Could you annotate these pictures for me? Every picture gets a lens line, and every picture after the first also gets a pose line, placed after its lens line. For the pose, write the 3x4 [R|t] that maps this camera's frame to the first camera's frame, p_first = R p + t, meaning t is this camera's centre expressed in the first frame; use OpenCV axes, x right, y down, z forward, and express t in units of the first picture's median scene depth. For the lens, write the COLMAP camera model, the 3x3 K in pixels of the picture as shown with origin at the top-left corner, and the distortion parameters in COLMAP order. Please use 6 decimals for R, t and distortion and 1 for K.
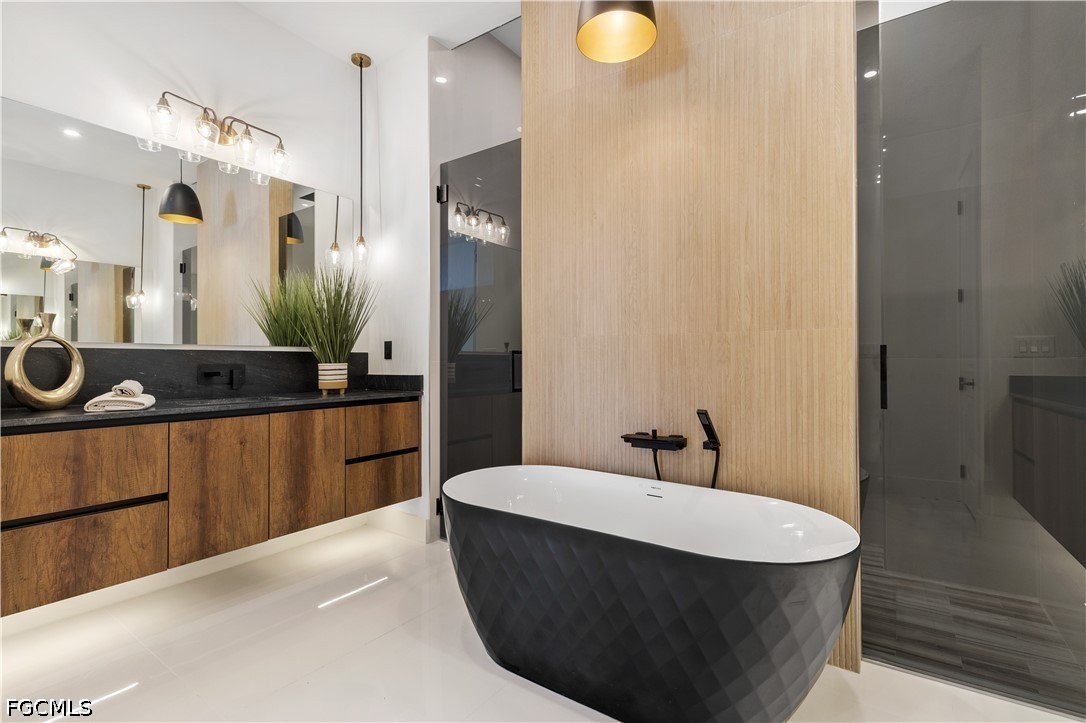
lens RADIAL K [[495.3, 0, 544.5], [0, 495.3, 360.0], [0, 0, 1]] dist [0.003725, -0.000781]
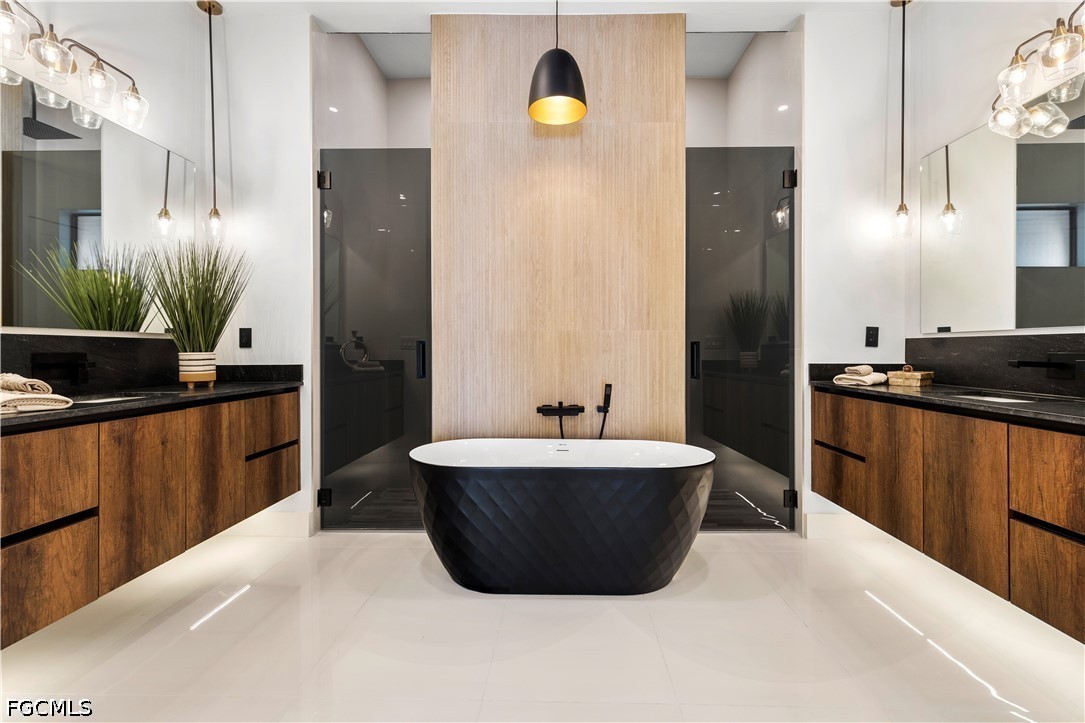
lens RADIAL K [[494.8, 0, 551.3], [0, 494.8, 355.6], [0, 0, 1]] dist [0.003725, -0.000781]
pose [[0.834608, -0.002647, 0.550837, -0.536368], [-0.003598, 0.999941, 0.010257, 0.002129], [-0.550832, -0.010542, 0.834550, -0.104975]]
